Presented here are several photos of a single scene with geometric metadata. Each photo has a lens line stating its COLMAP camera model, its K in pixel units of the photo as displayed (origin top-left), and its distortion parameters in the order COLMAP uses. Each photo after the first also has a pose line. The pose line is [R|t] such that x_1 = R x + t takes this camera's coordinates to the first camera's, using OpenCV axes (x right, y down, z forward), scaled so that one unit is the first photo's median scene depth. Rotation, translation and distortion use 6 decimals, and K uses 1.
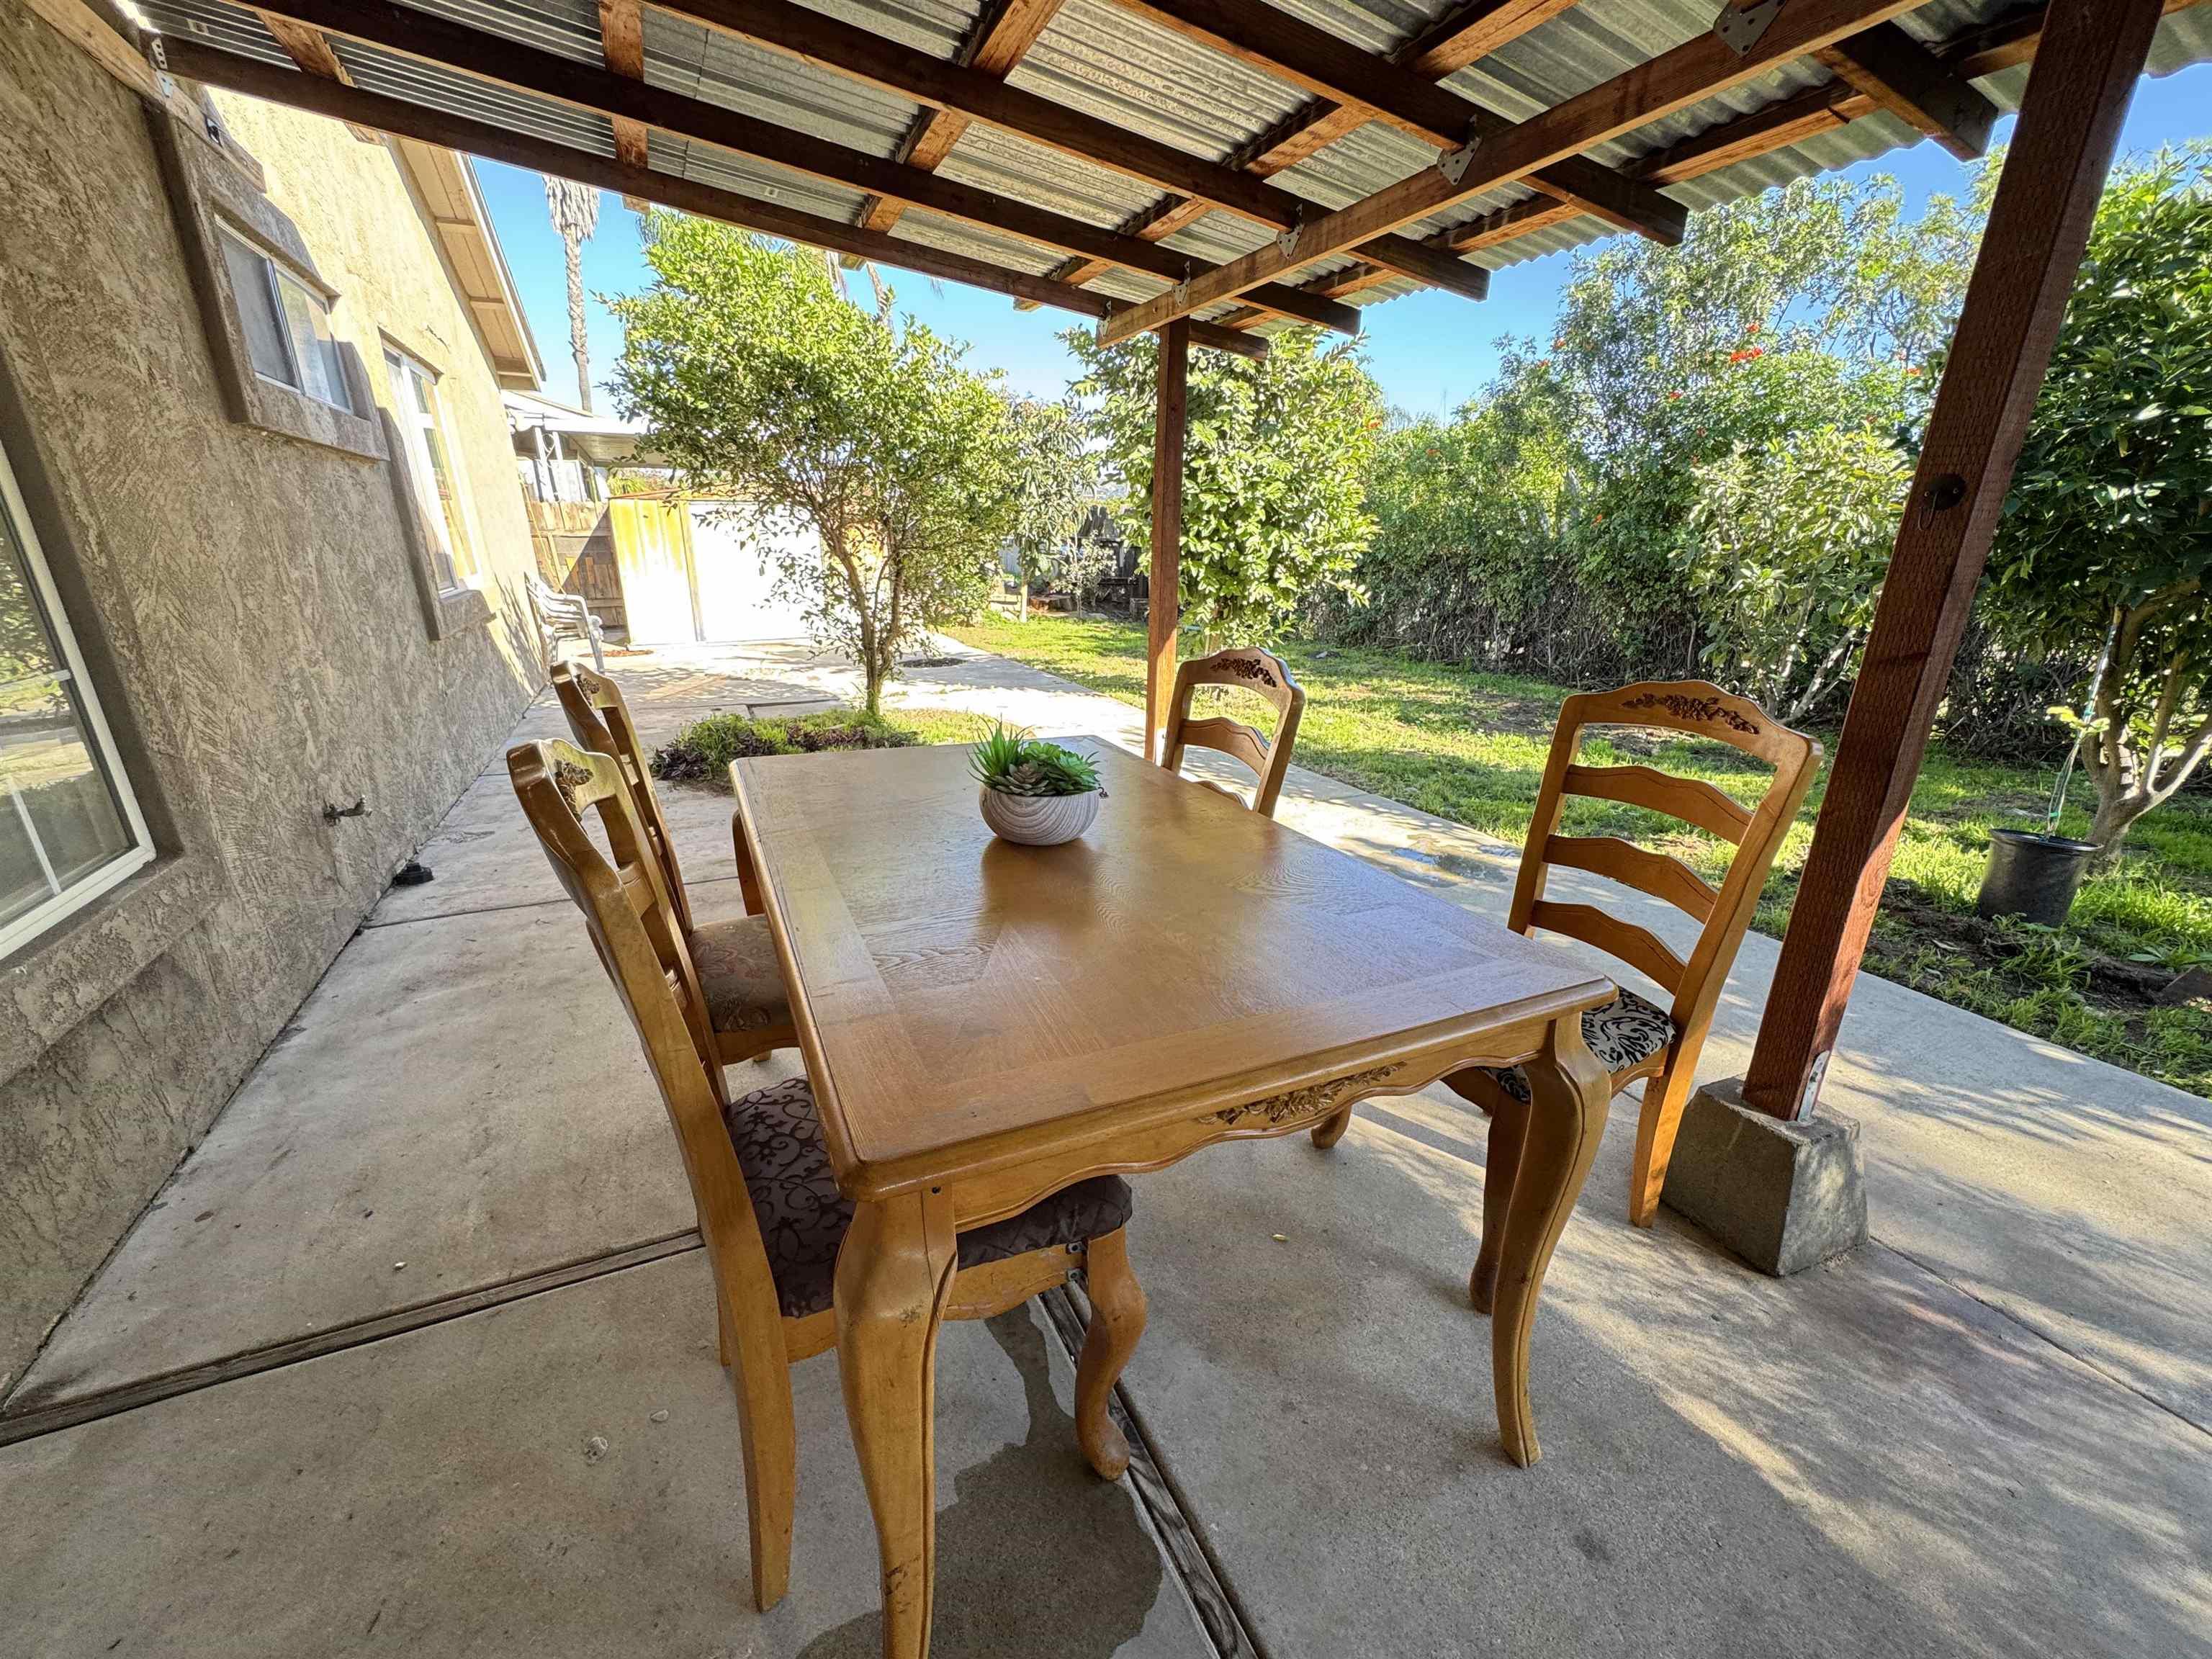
lens RADIAL K [[886.0, 0, 1096.9], [0, 886.0, 848.2], [0, 0, 1]] dist [-0.003293, 0.000483]
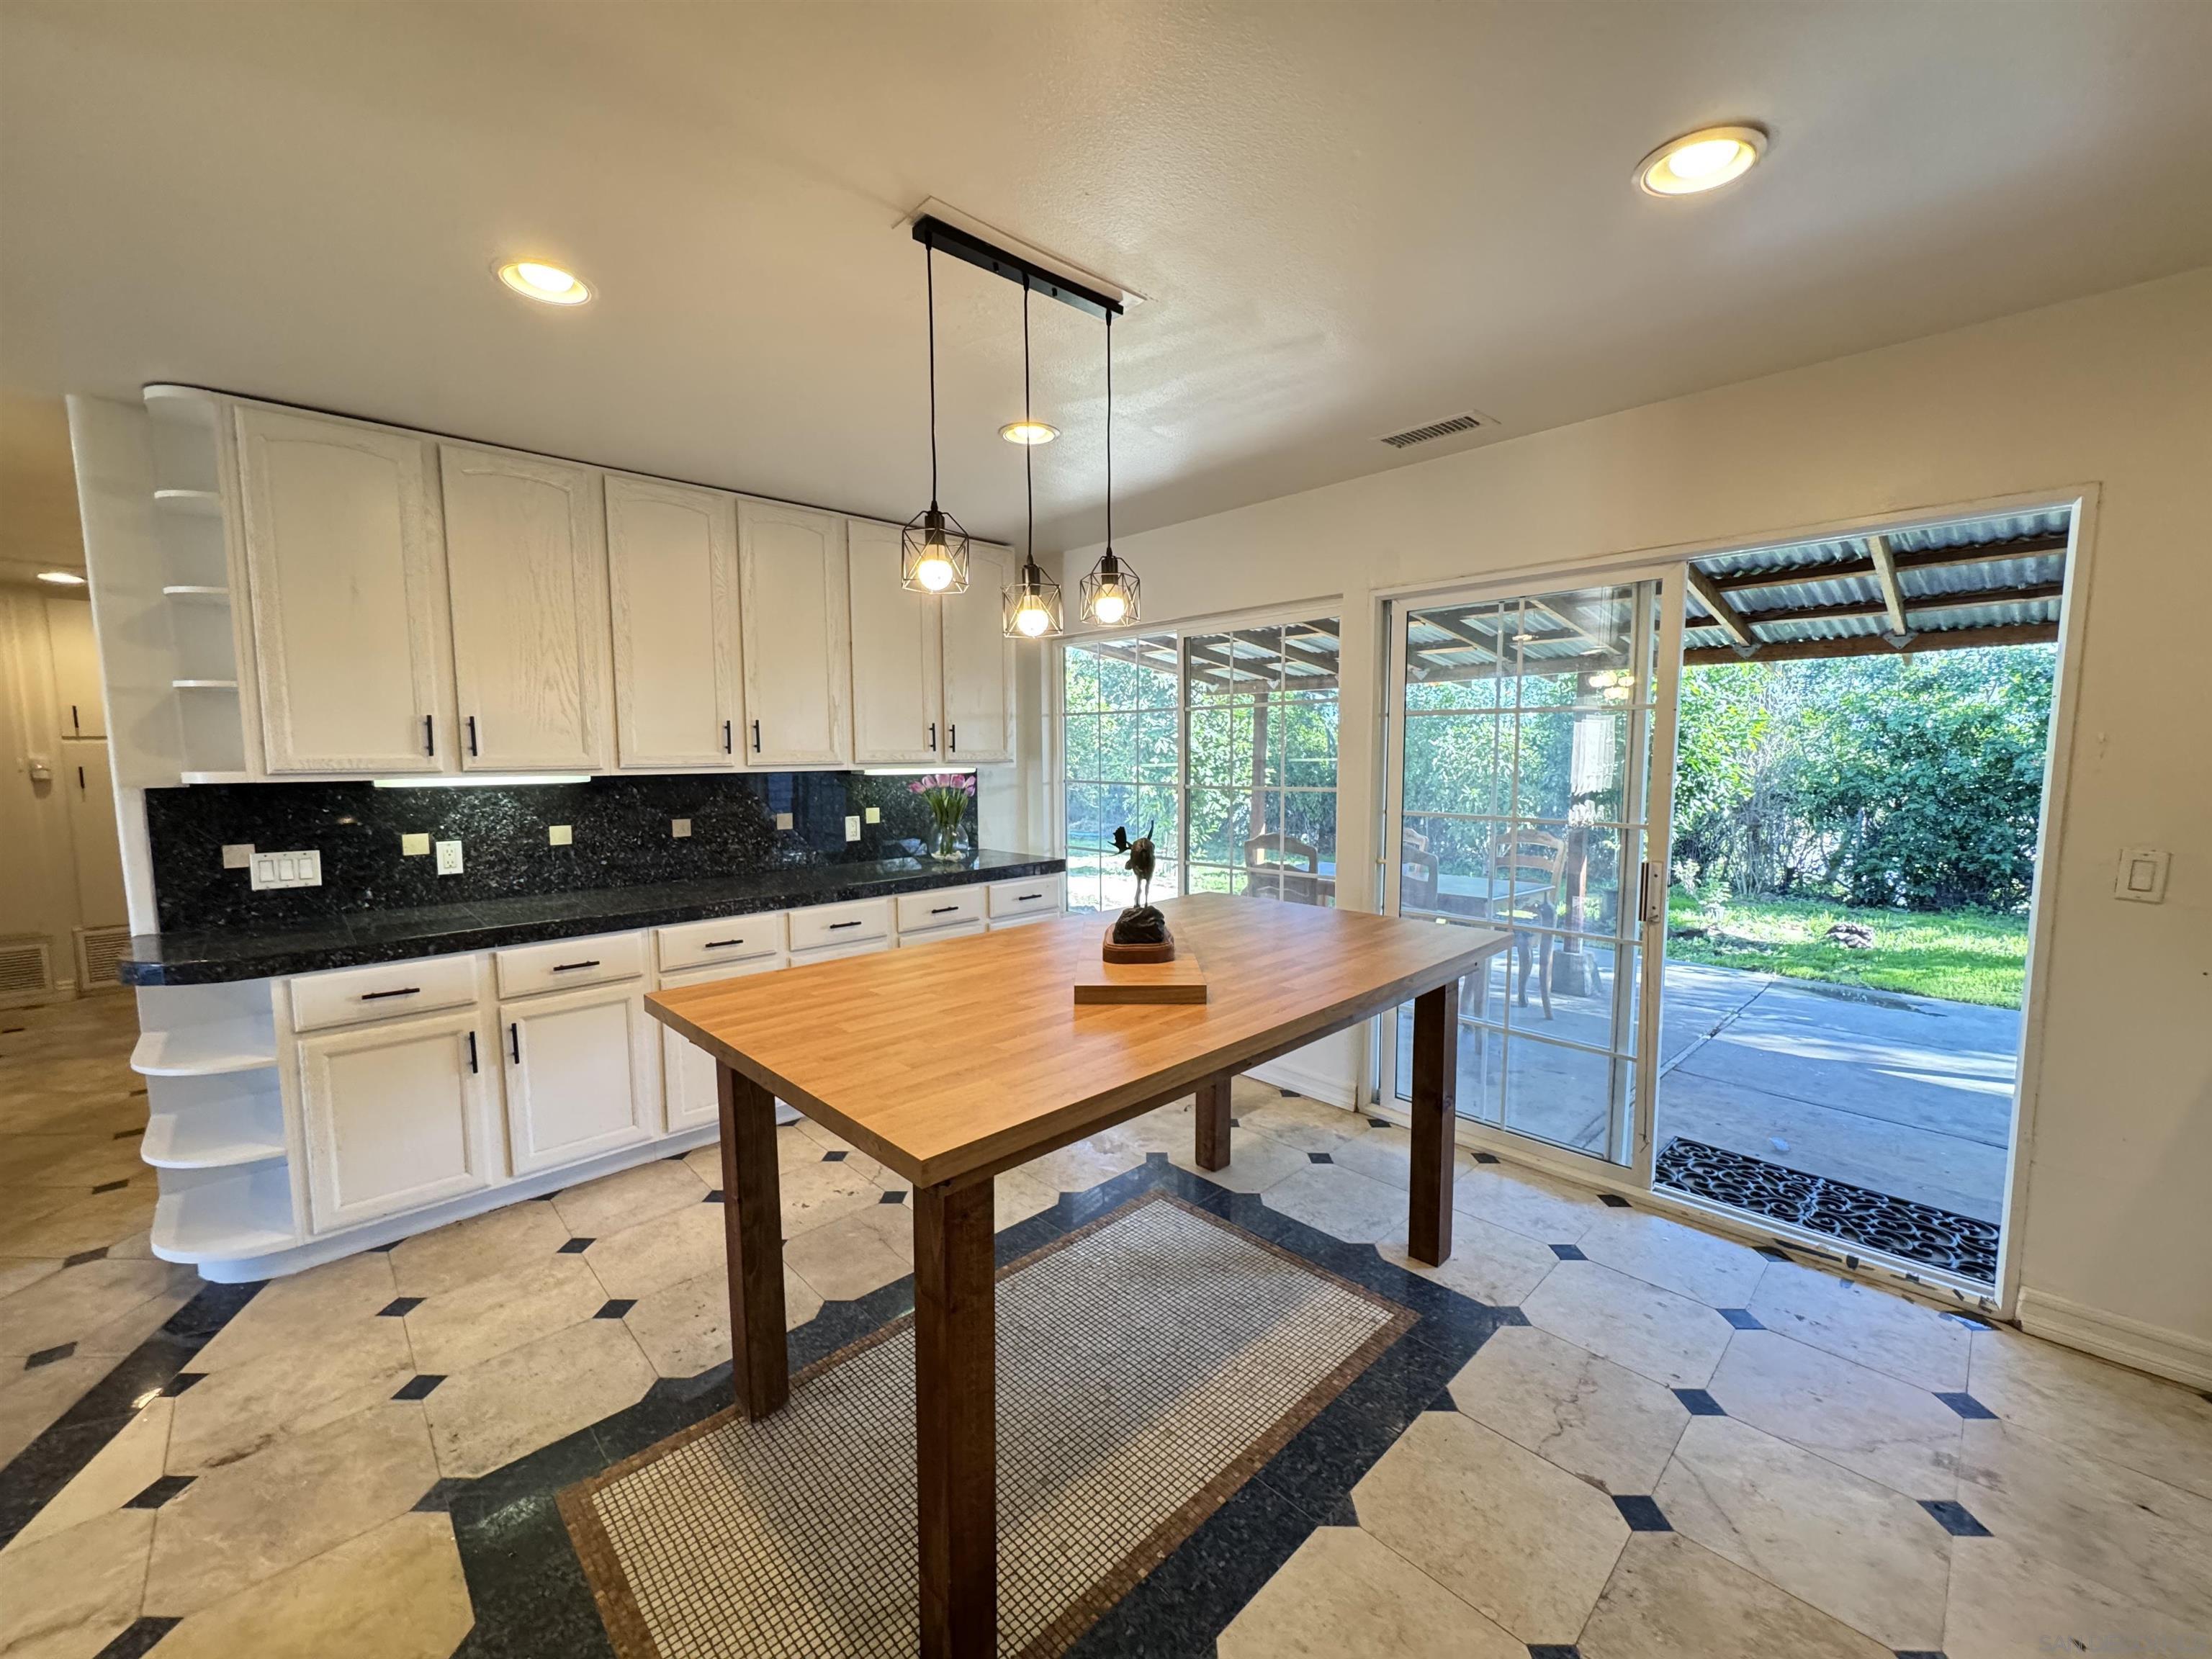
lens RADIAL K [[881.8, 0, 1095.2], [0, 881.8, 835.6], [0, 0, 1]] dist [-0.001685, -0.000212]
pose [[0.953229, -0.036133, 0.300081, -0.544300], [0.108957, 0.967155, -0.229652, 0.123738], [-0.281927, 0.251607, 0.925857, -0.477186]]
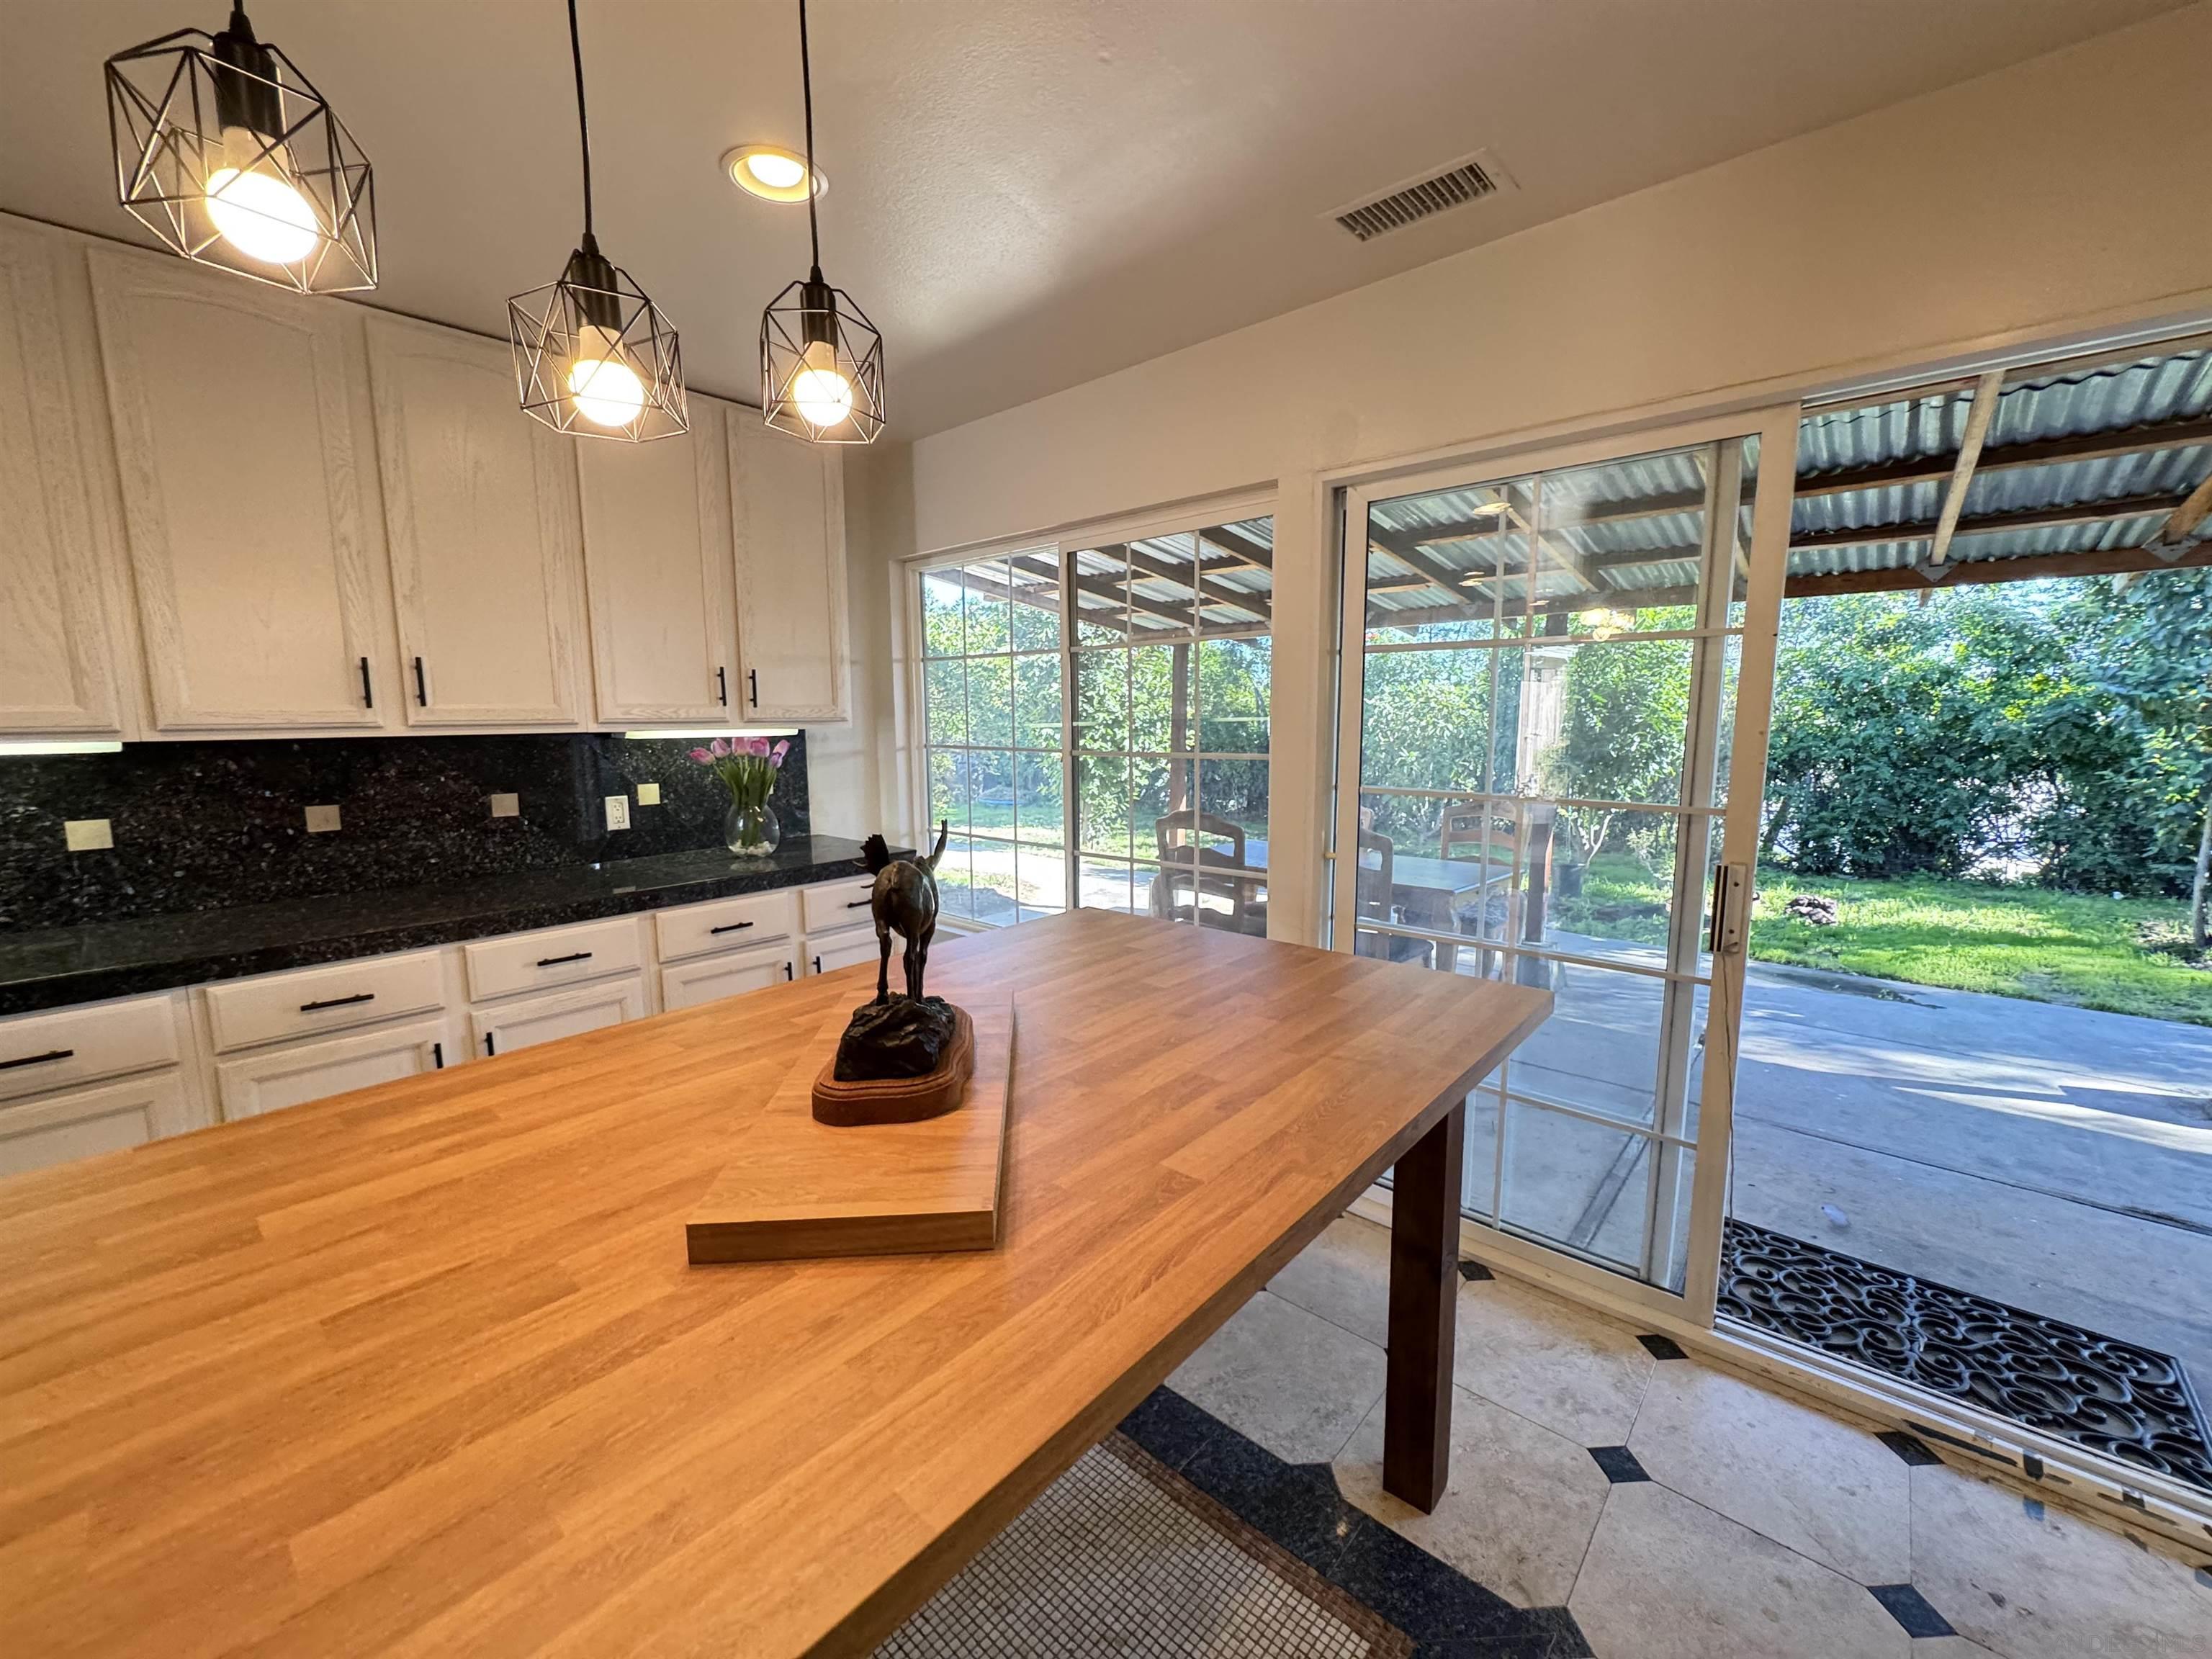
lens RADIAL K [[886.0, 0, 1098.8], [0, 886.0, 833.5], [0, 0, 1]] dist [-0.003293, 0.000483]
pose [[0.925117, -0.059435, 0.375001, -0.454013], [0.136387, 0.973770, -0.182126, 0.080234], [-0.354340, 0.219633, 0.908958, -0.340218]]
